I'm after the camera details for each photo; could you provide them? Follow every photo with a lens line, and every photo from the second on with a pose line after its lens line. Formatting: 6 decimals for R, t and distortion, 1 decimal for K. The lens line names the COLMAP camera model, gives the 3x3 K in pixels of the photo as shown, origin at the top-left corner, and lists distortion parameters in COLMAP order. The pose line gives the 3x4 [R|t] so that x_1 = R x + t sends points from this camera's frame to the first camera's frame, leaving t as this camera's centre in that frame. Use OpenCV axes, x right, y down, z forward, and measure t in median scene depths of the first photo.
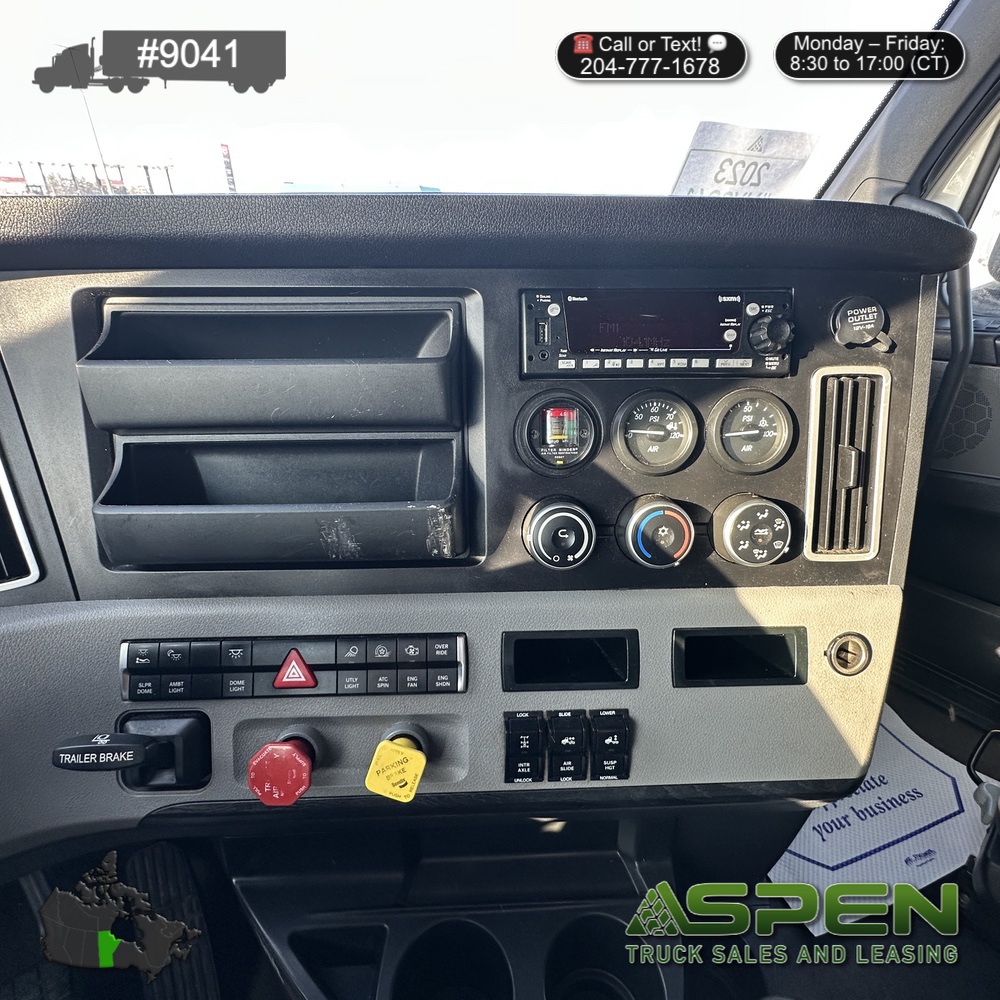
lens RADIAL K [[529.1, 0, 500.0], [0, 529.1, 500.0], [0, 0, 1]] dist [-0.000640, -0.000605]
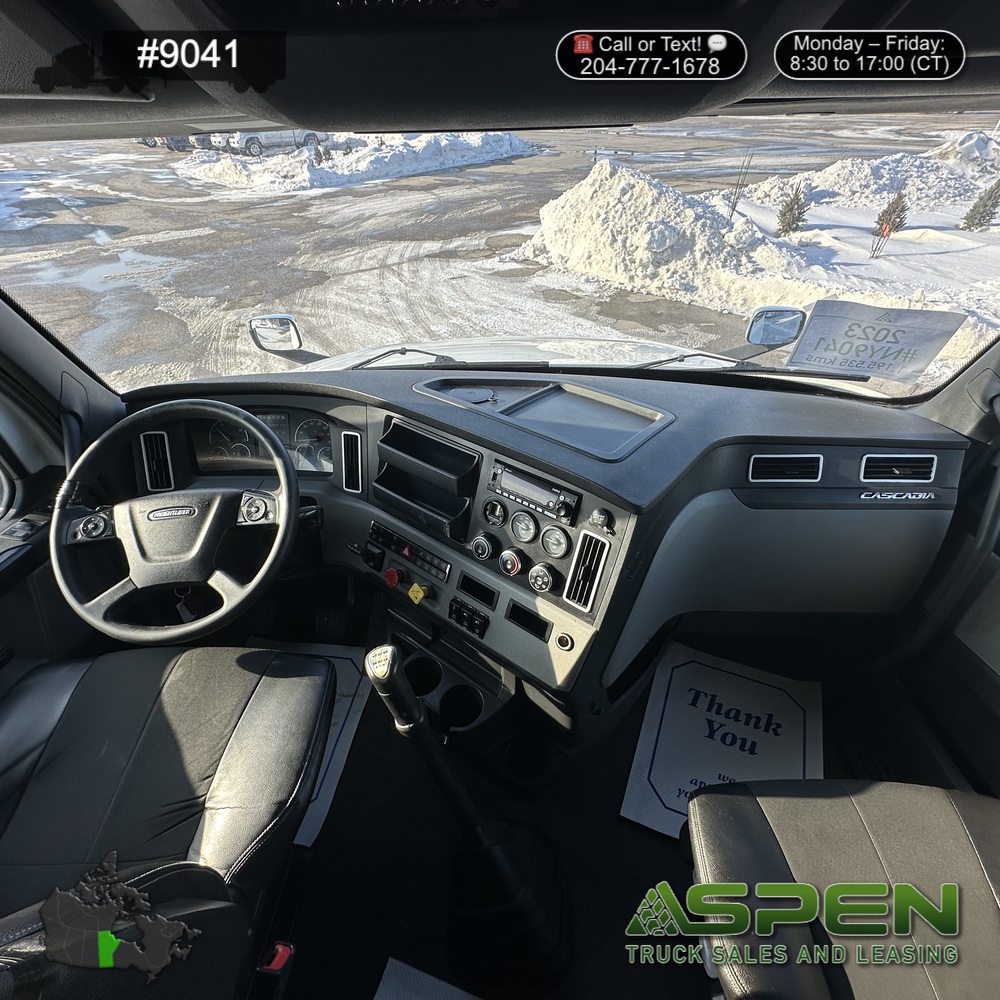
lens RADIAL K [[529.1, 0, 500.0], [0, 529.1, 500.0], [0, 0, 1]] dist [-0.000640, -0.000605]
pose [[0.762614, 0.373589, -0.528064, 1.494076], [-0.287881, 0.927073, 0.240126, -0.820748], [0.579262, -0.031104, 0.814548, -1.142473]]
